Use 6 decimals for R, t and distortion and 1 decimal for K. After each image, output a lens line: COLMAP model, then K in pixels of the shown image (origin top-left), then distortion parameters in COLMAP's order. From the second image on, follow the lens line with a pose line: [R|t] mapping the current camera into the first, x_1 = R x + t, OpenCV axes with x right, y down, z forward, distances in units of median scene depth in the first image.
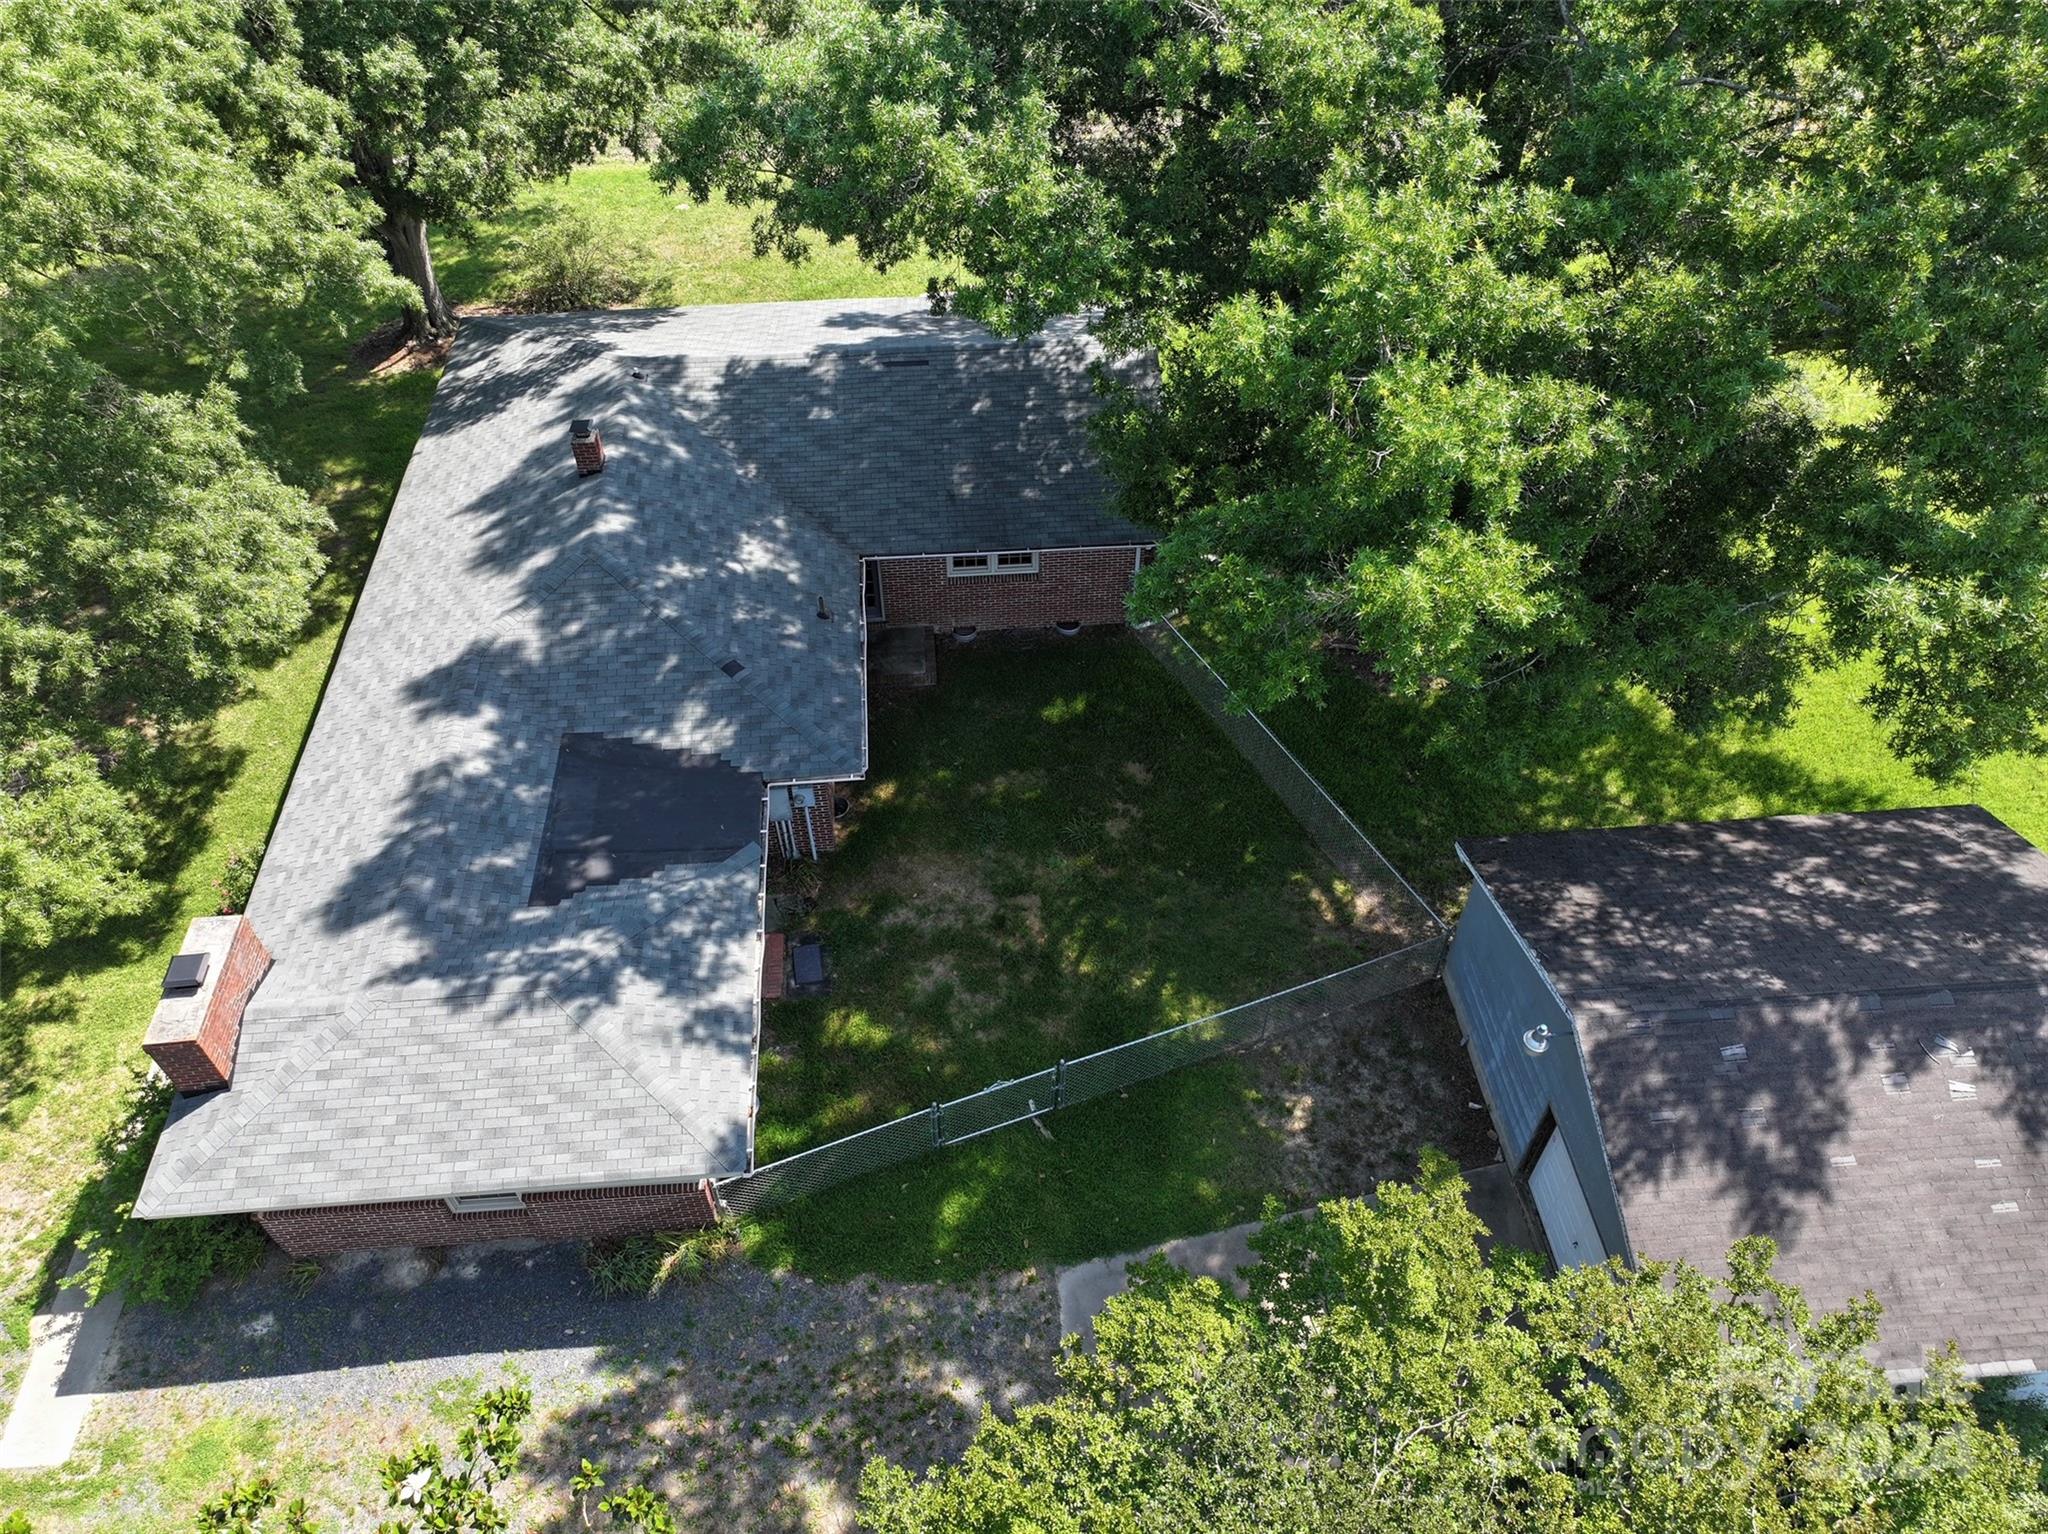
lens RADIAL K [[1428.7, 0, 1017.4], [0, 1428.7, 756.8], [0, 0, 1]] dist [-0.000157, 0.005451]
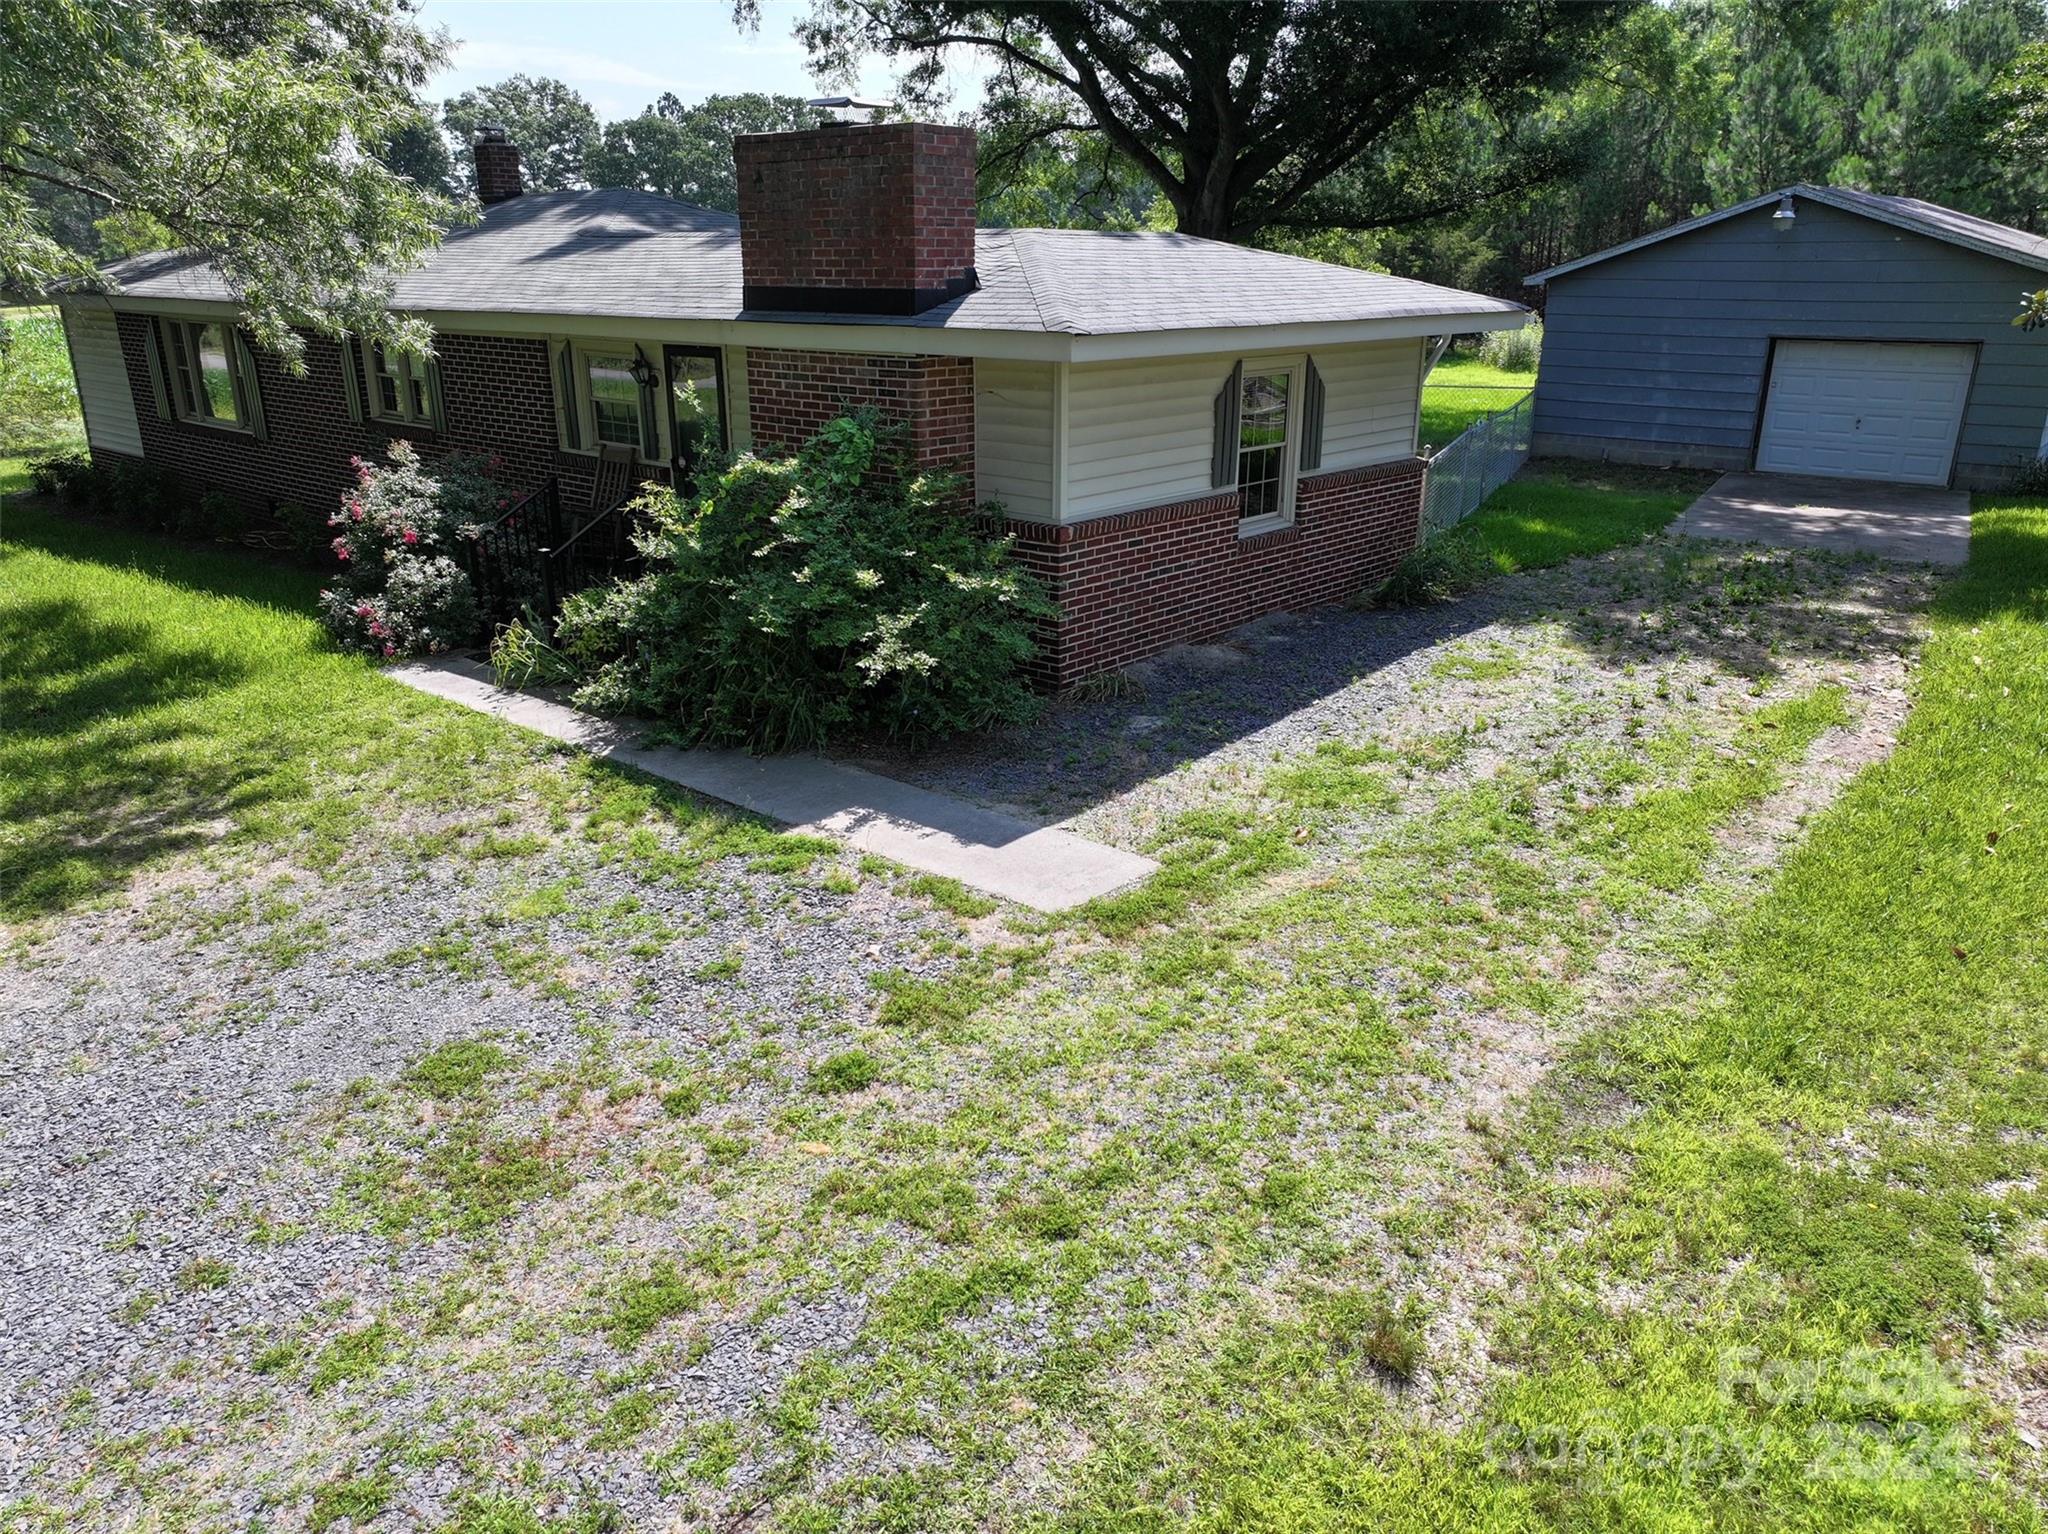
lens RADIAL K [[1428.7, 0, 1027.1], [0, 1428.7, 771.8], [0, 0, 1]] dist [-0.000157, 0.005451]
pose [[0.712558, -0.233838, 0.661499, -0.845106], [0.500320, 0.830331, -0.245418, 0.479584], [-0.491876, 0.505835, 0.708653, 0.592377]]
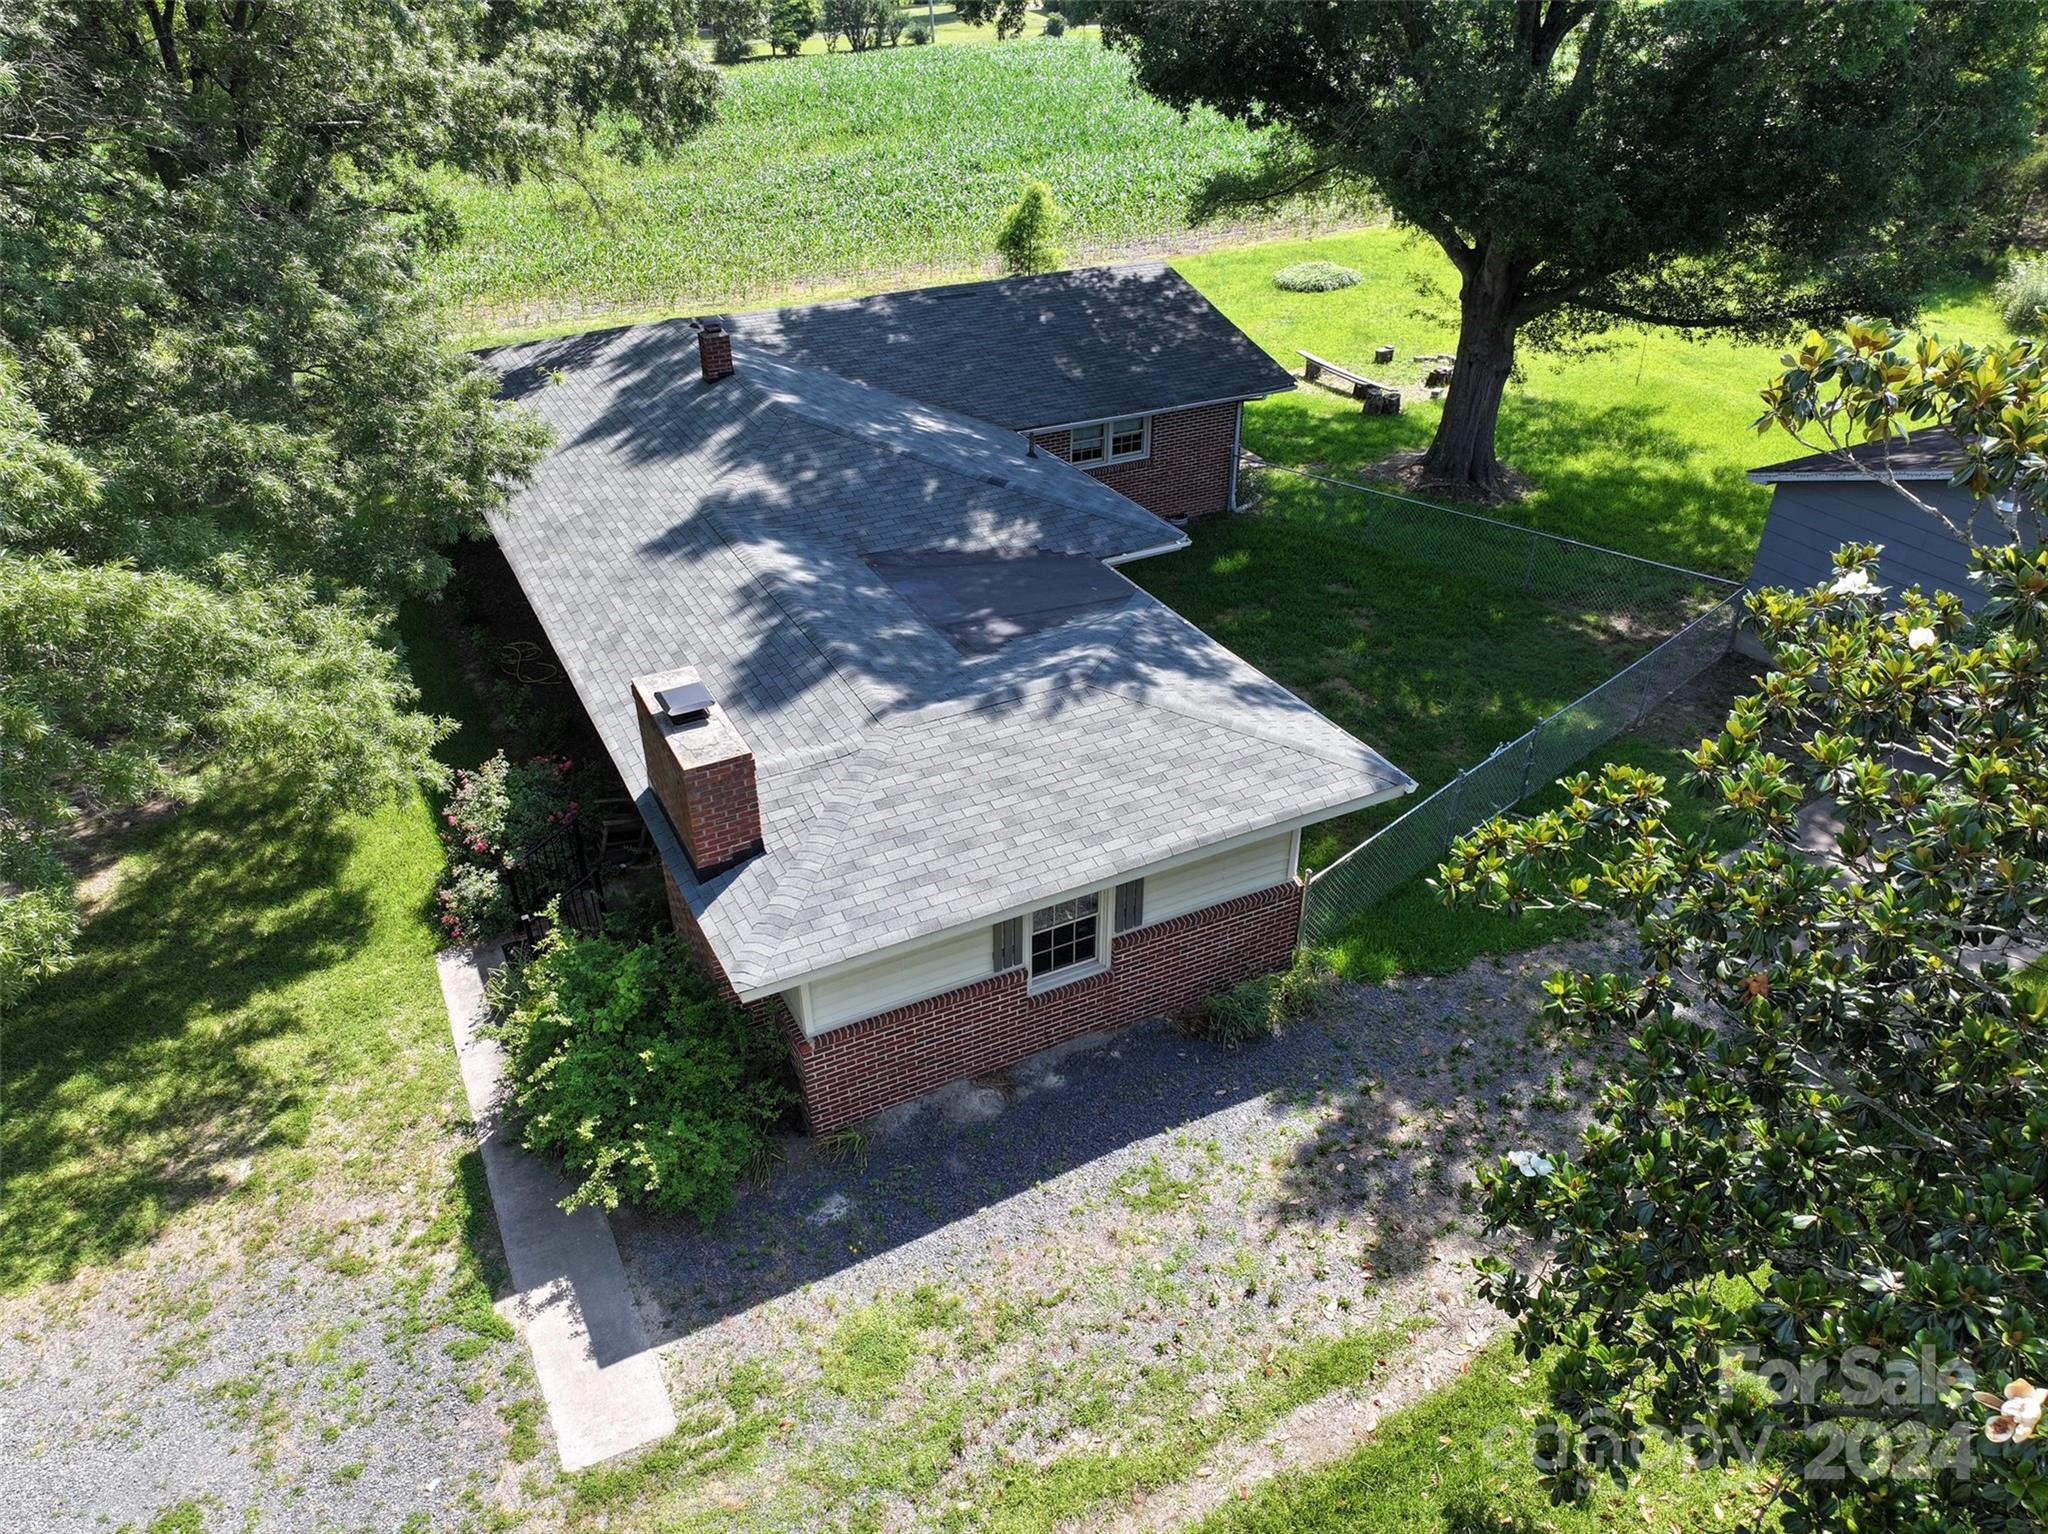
lens RADIAL K [[1428.7, 0, 1024.0], [0, 1428.7, 764.3], [0, 0, 1]] dist [-0.000157, 0.005451]
pose [[0.925431, -0.203464, 0.319656, -0.571456], [0.276057, 0.939899, -0.200954, 0.328827], [-0.259557, 0.274212, 0.925979, 0.229281]]
